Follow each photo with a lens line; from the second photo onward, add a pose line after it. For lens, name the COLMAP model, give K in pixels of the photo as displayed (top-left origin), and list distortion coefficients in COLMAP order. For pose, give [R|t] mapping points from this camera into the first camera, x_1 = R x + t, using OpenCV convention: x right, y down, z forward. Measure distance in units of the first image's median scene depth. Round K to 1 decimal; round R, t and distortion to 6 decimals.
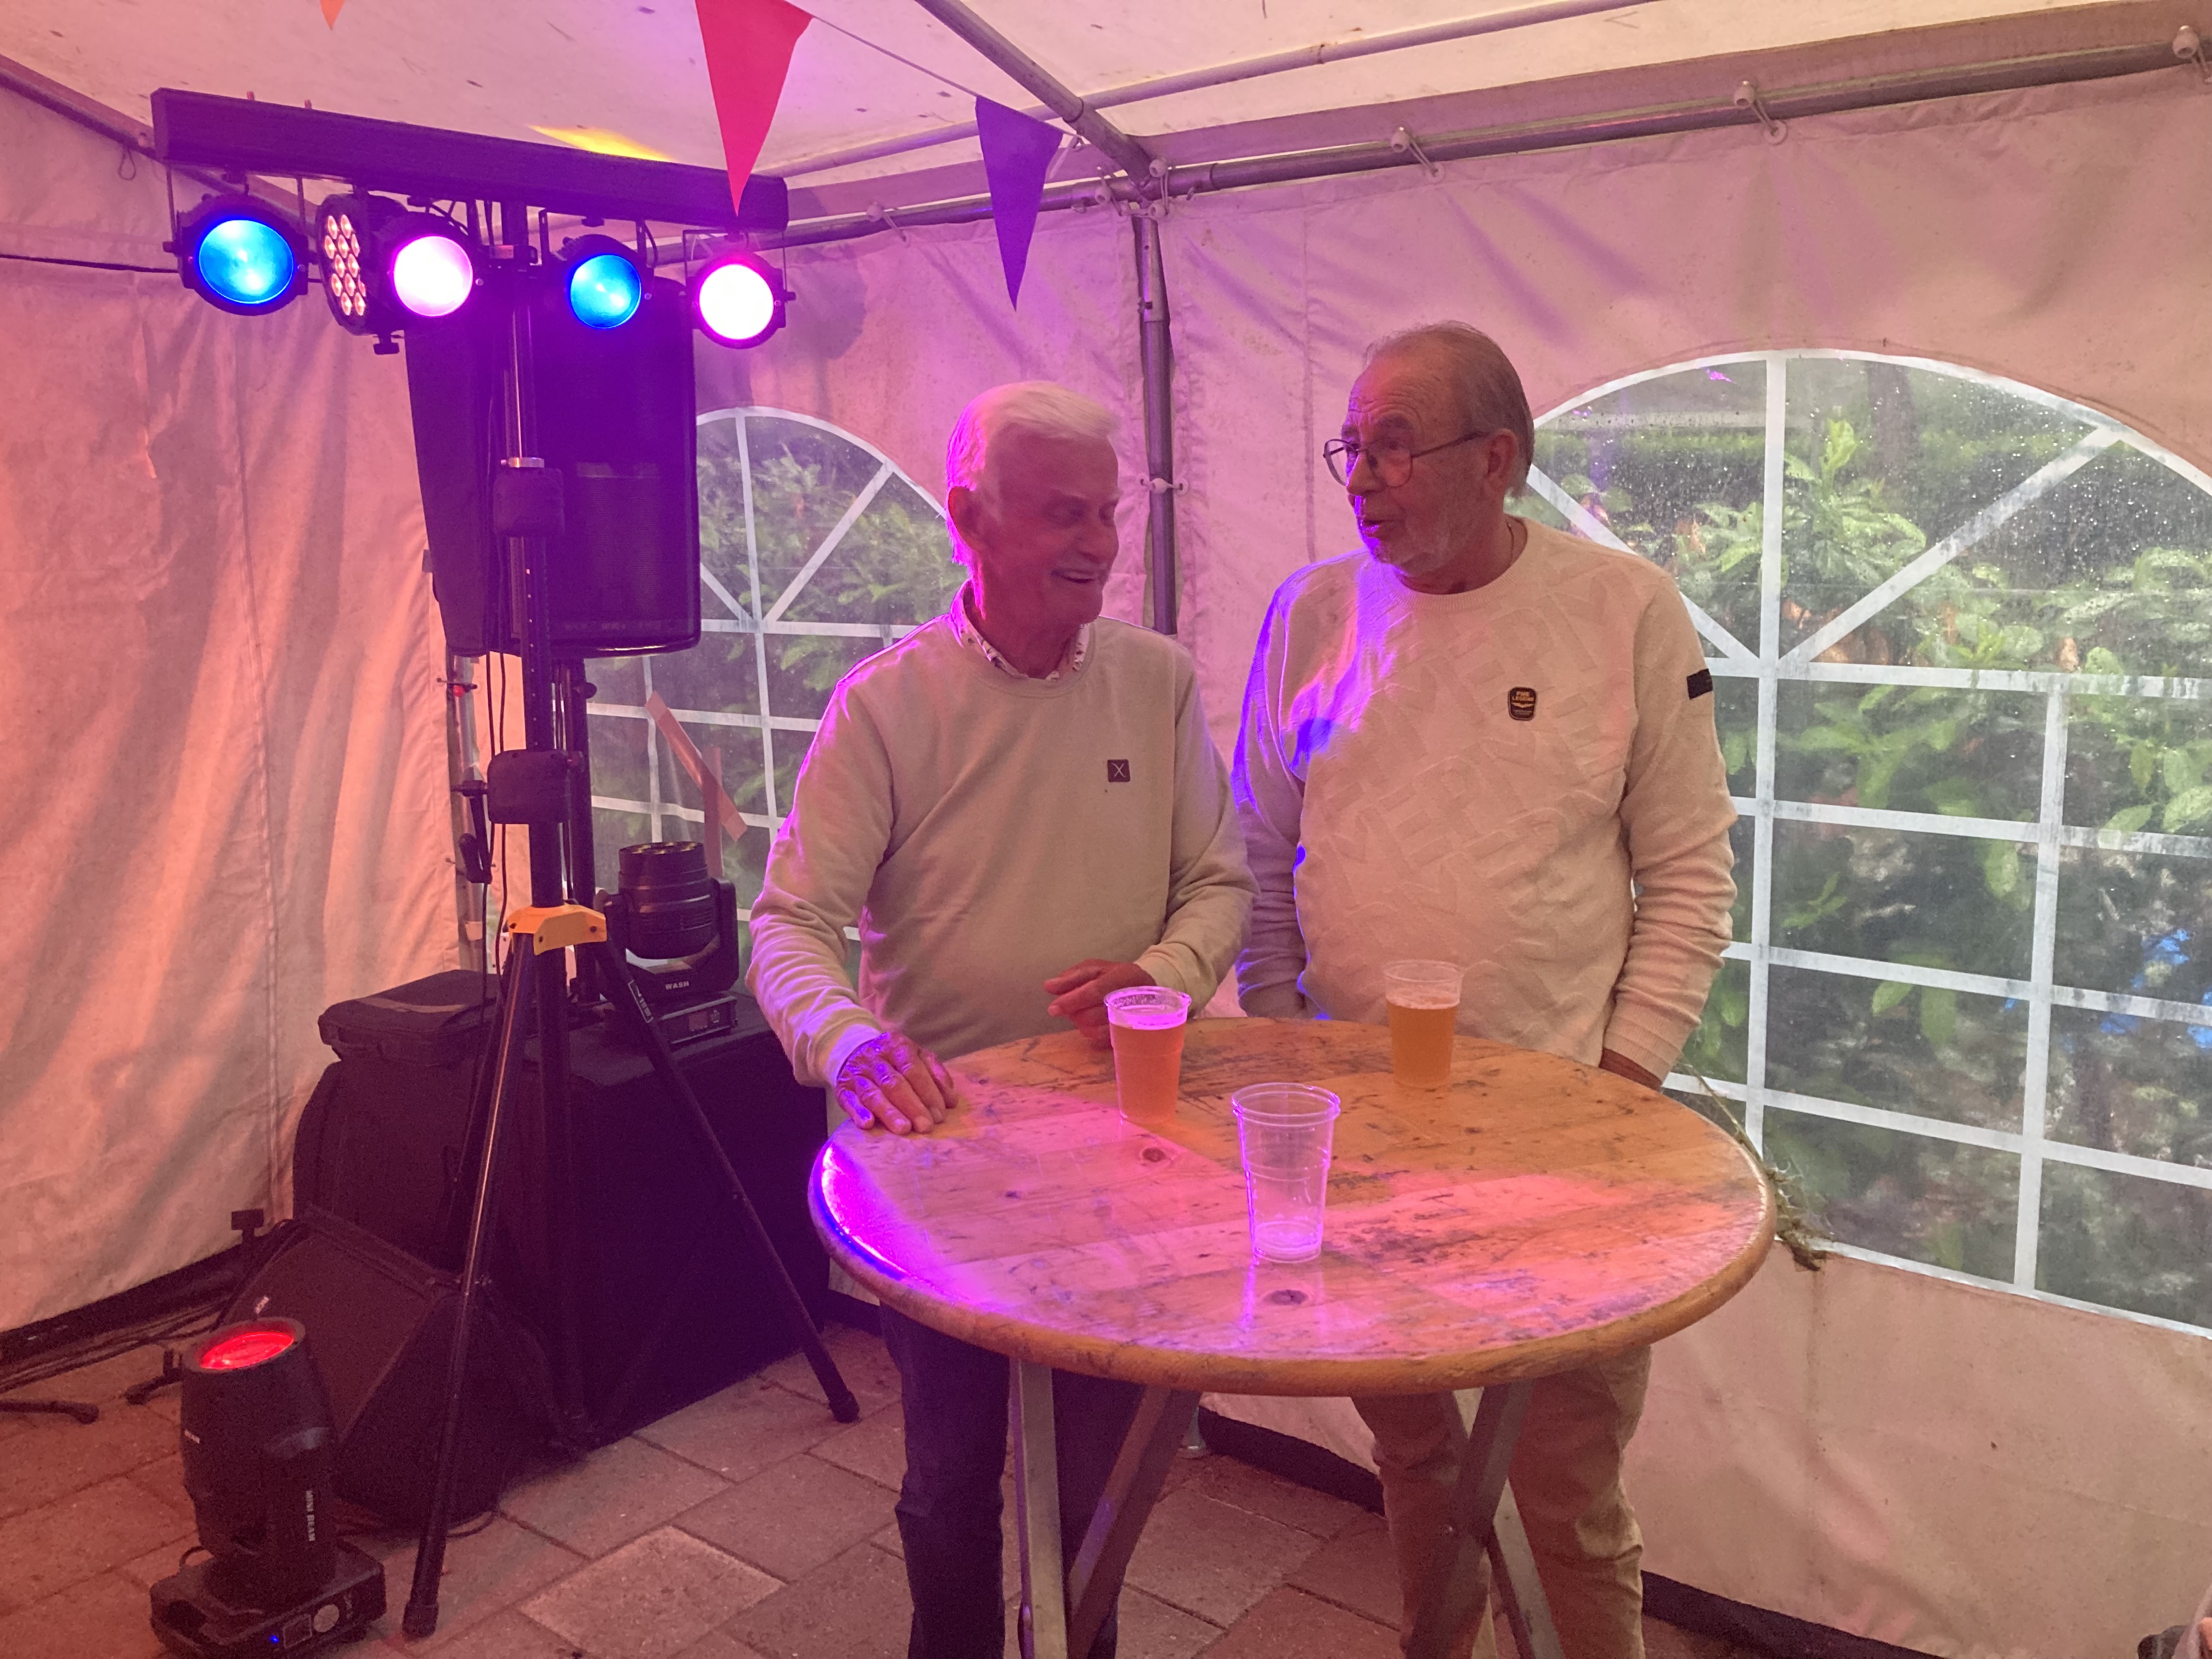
lens RADIAL K [[1838.4, 0, 1110.2], [0, 1838.4, 811.3], [0, 0, 1]] dist [0.030544, -0.022976]
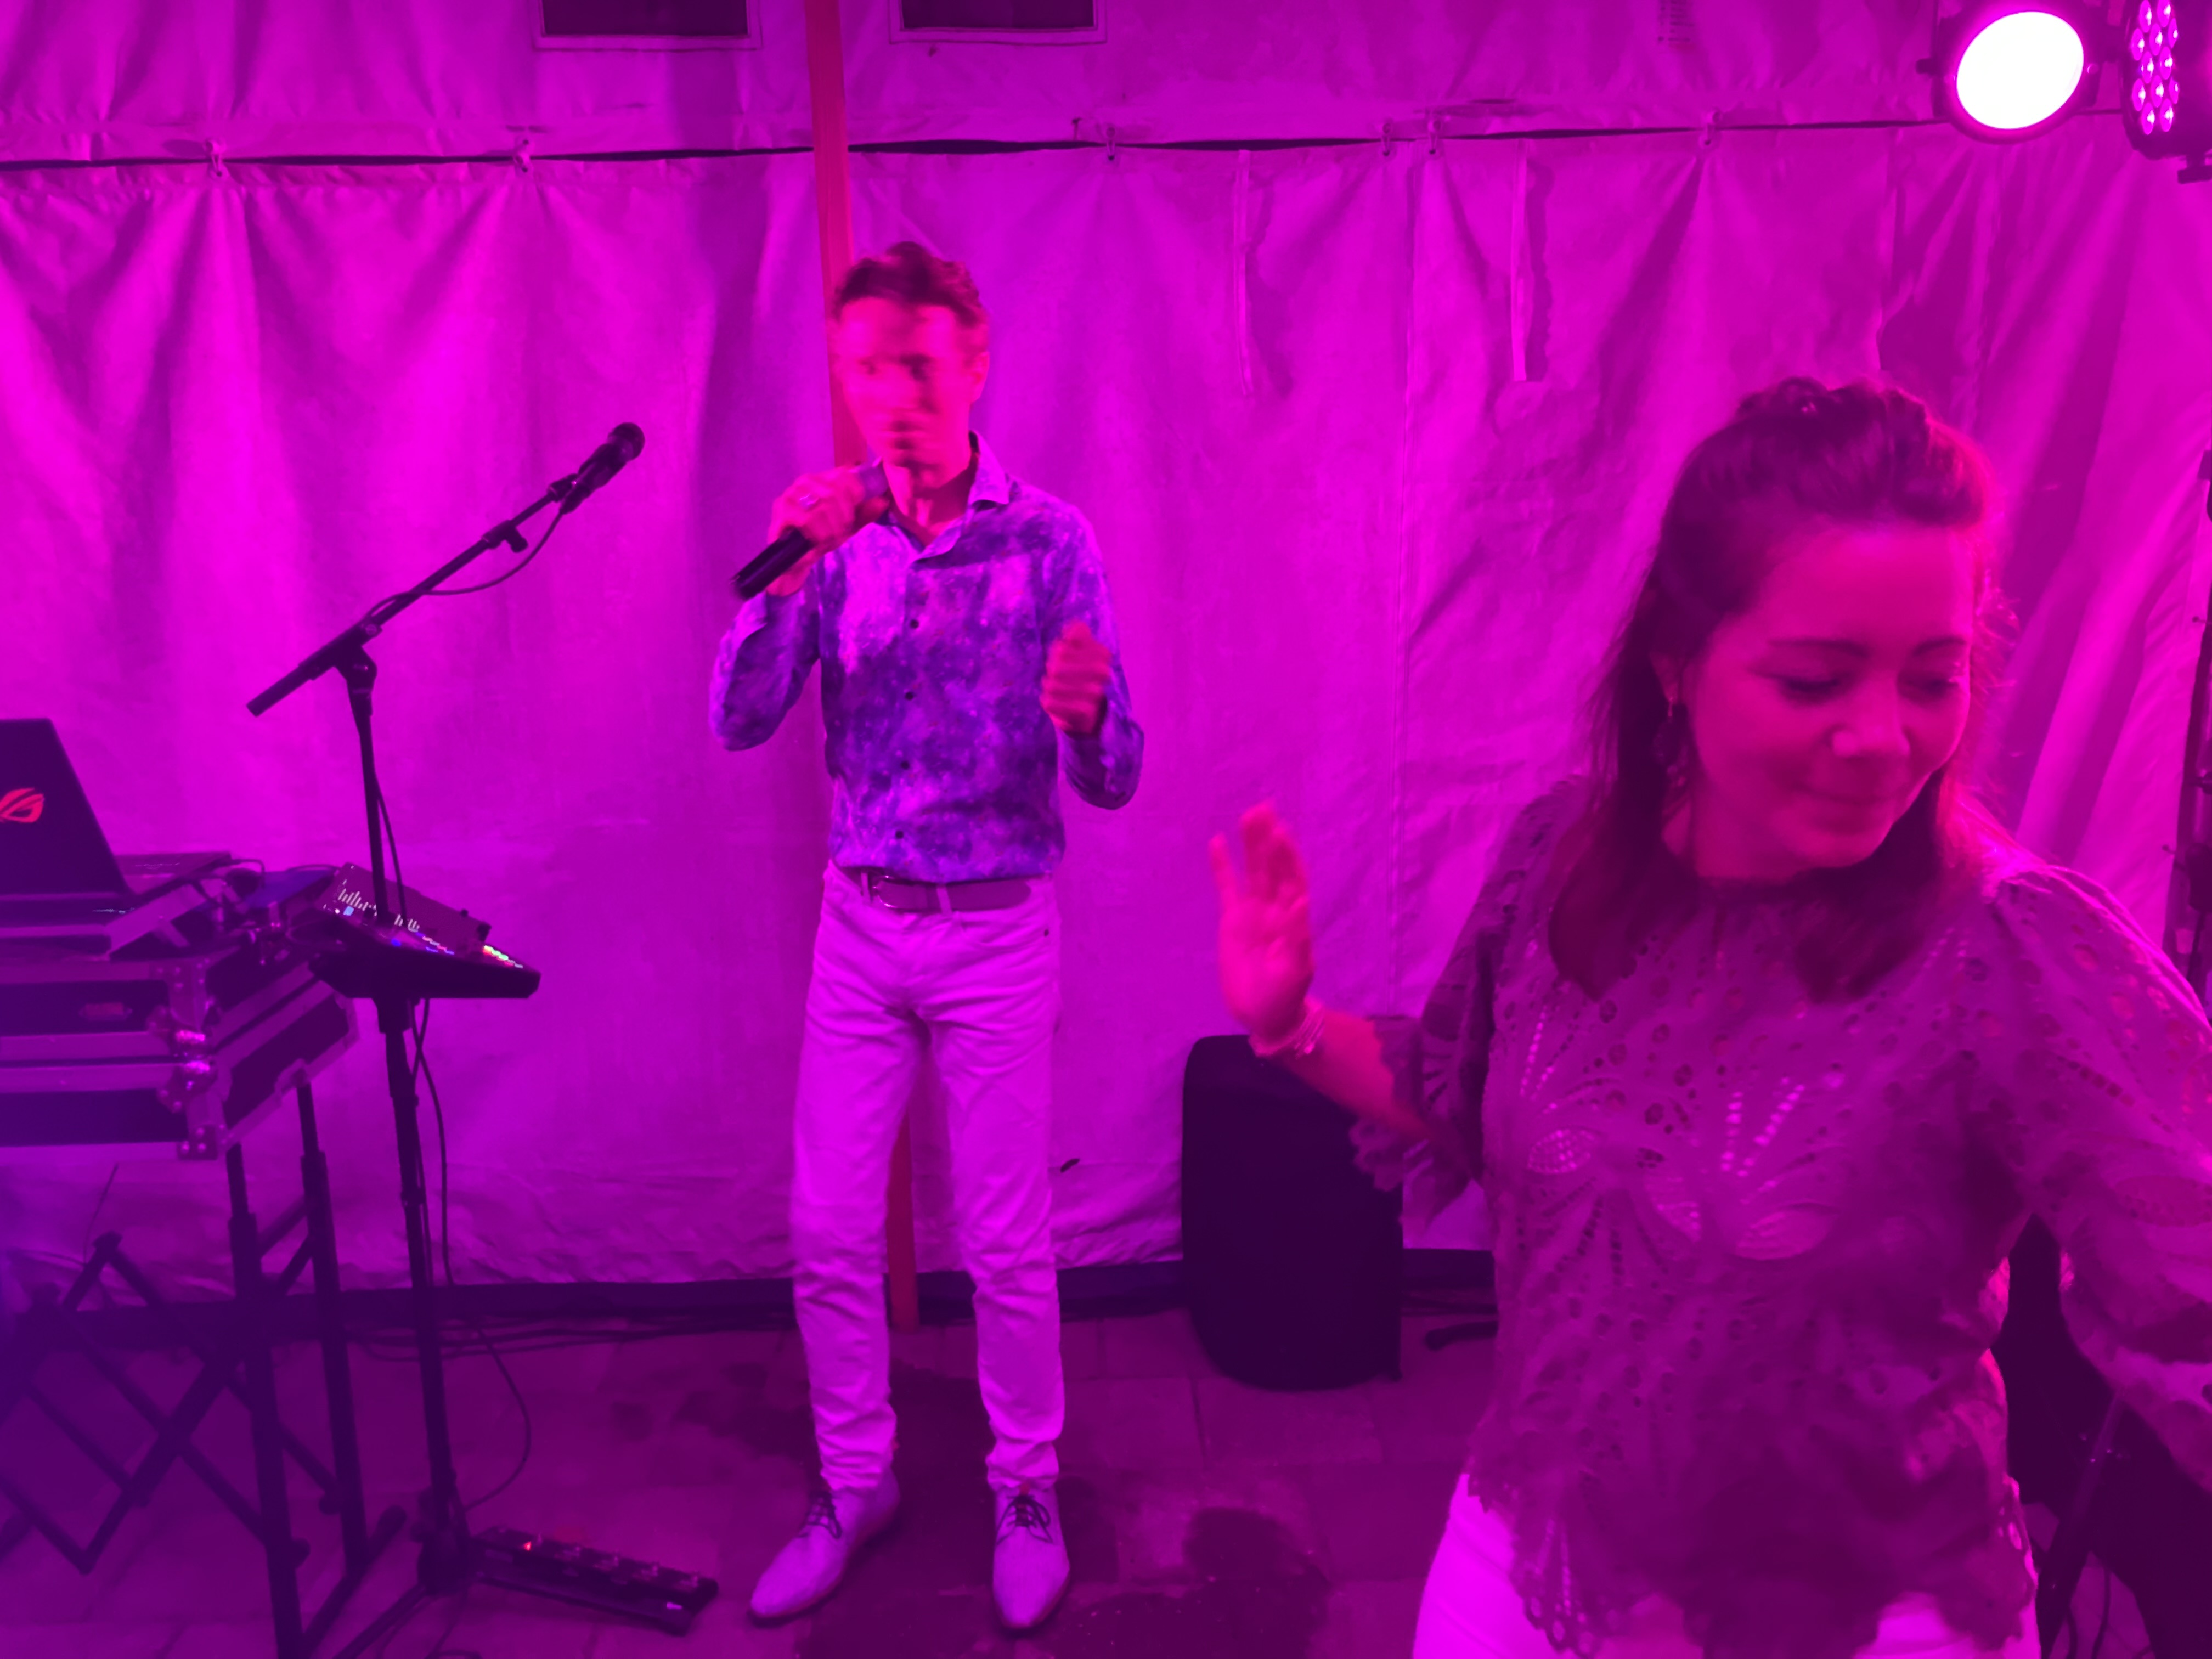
lens RADIAL K [[1838.4, 0, 1104.2], [0, 1838.4, 819.5], [0, 0, 1]] dist [0.030544, -0.022976]
pose [[0.634958, 0.158962, -0.756015, -0.075012], [-0.114192, 0.987164, 0.111657, -0.034711], [0.764061, 0.015433, 0.644960, 0.212723]]
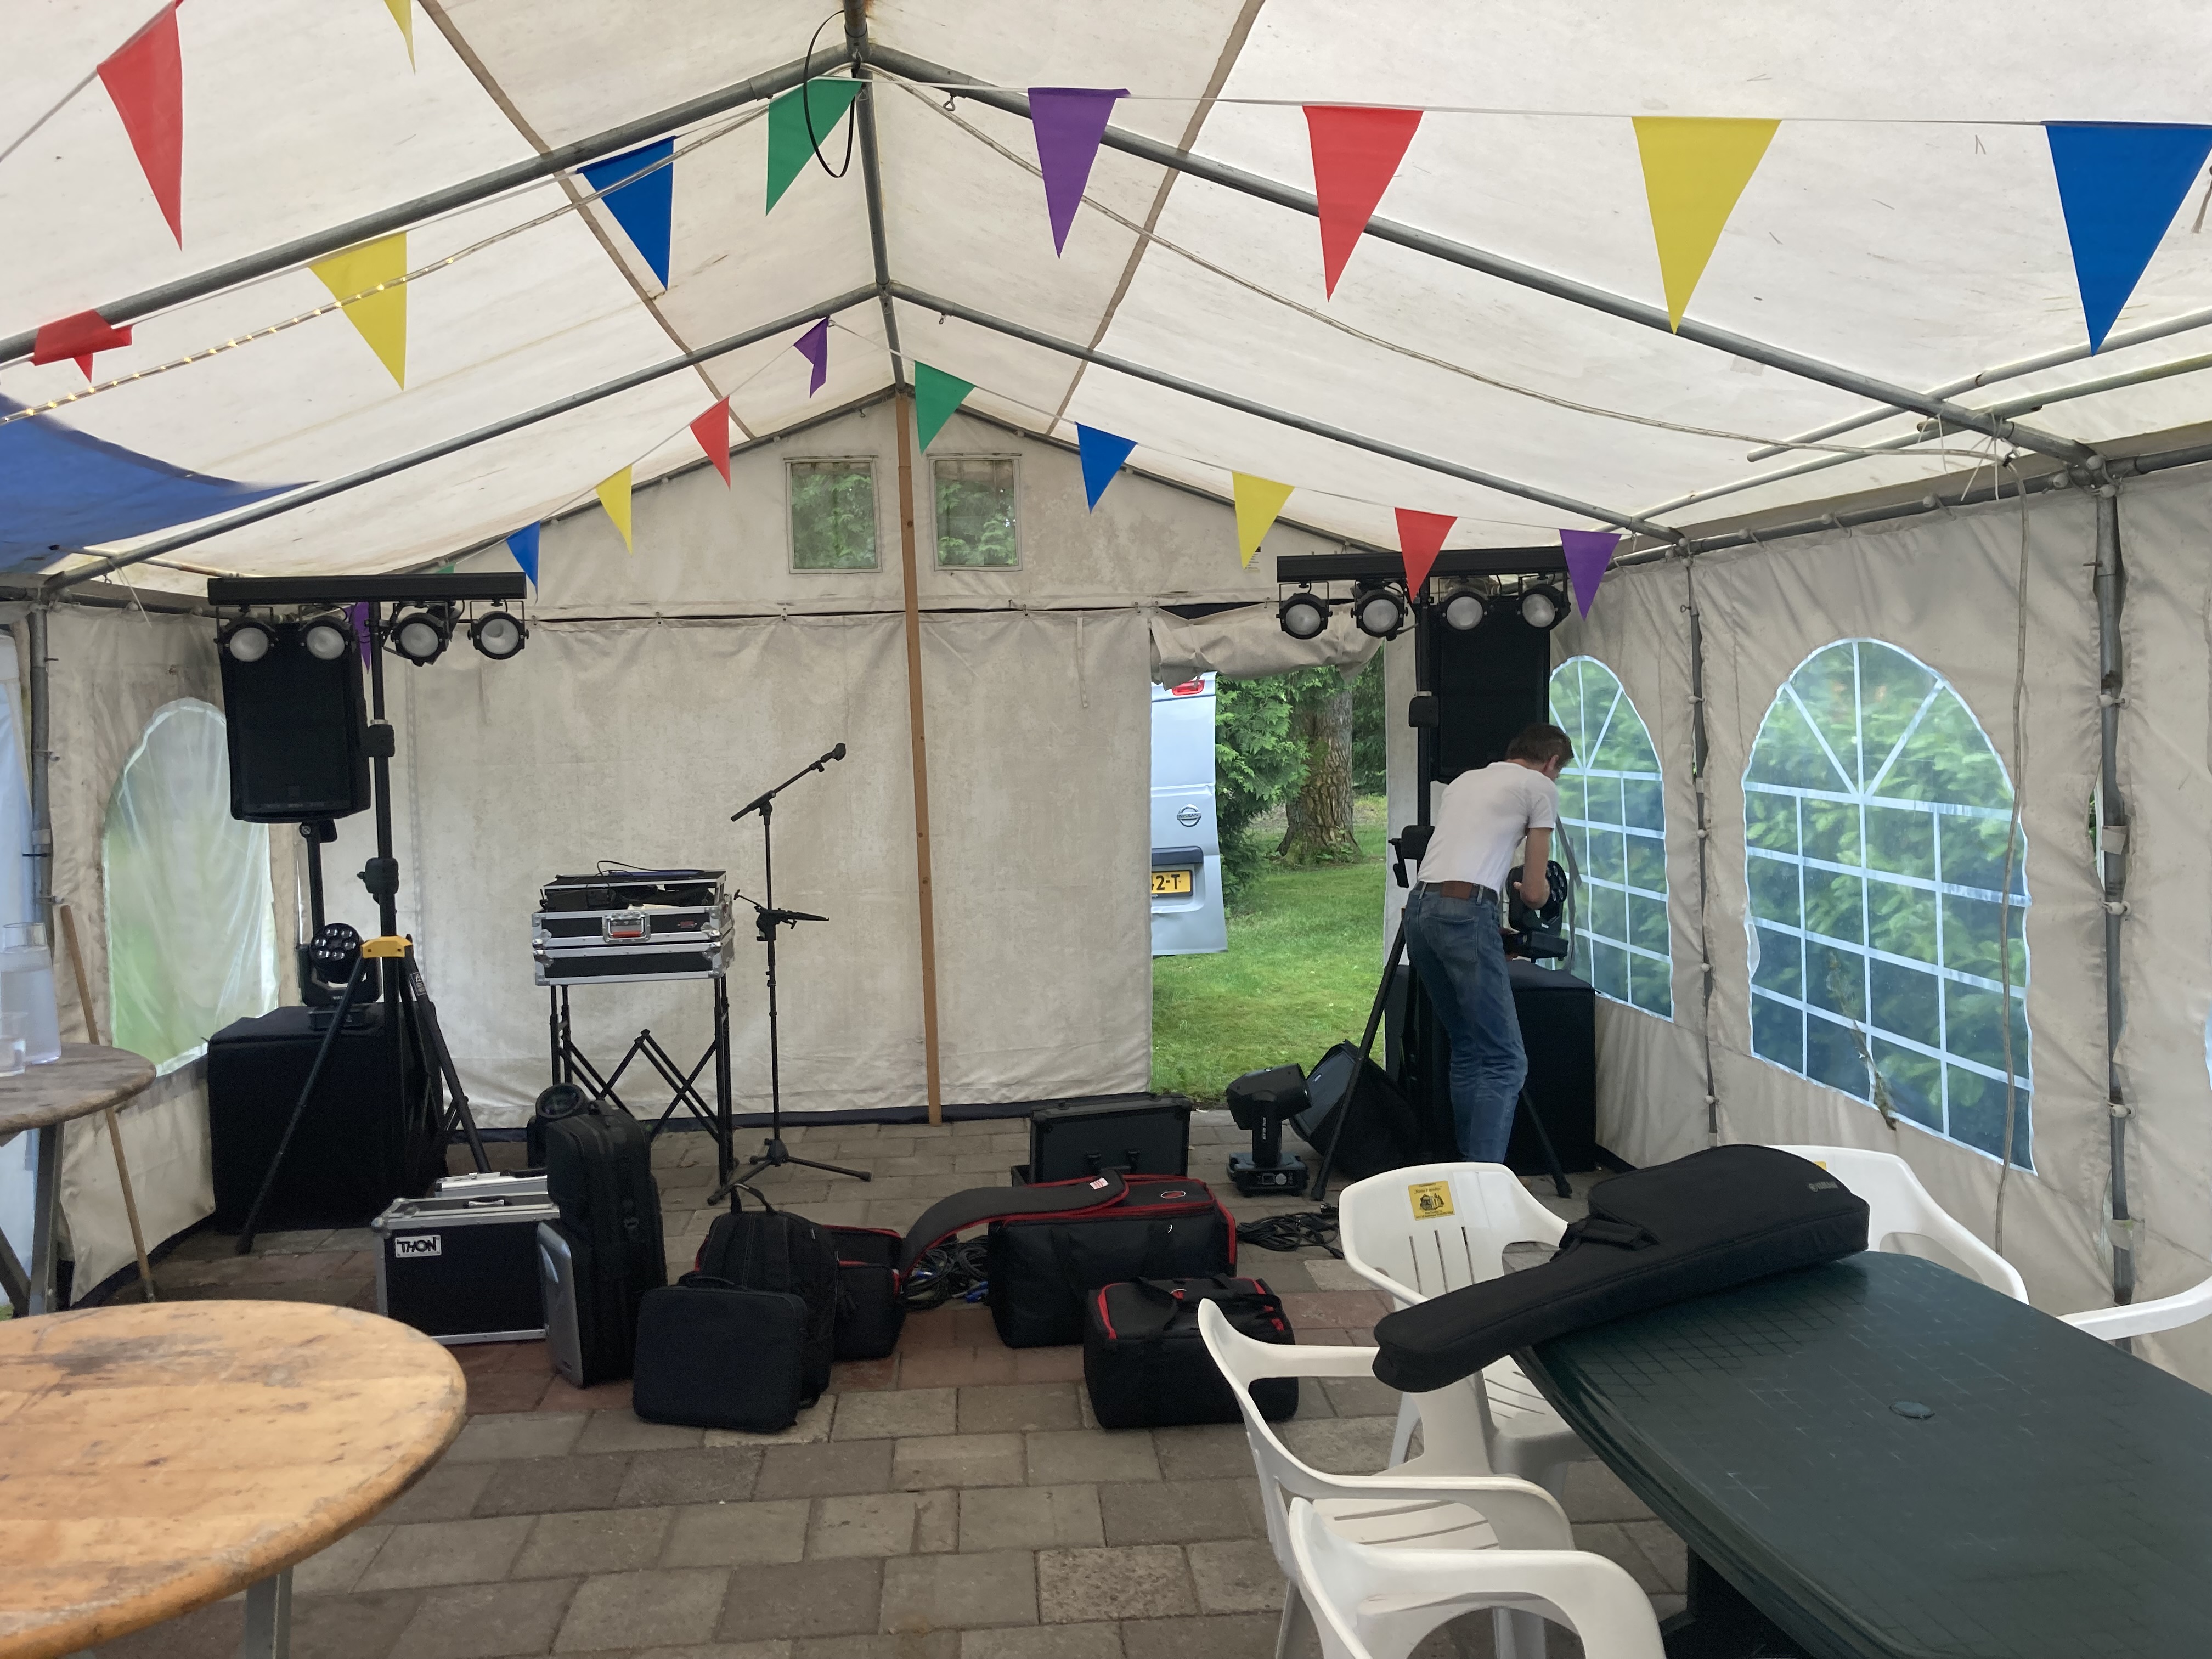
lens RADIAL K [[1838.4, 0, 1059.0], [0, 1838.4, 796.7], [0, 0, 1]] dist [0.030544, -0.022976]
pose [[0.663492, 0.031875, -0.747504, 1.022849], [-0.103547, 0.993390, -0.049550, 0.084640], [0.740983, 0.110278, 0.662407, -0.740194]]
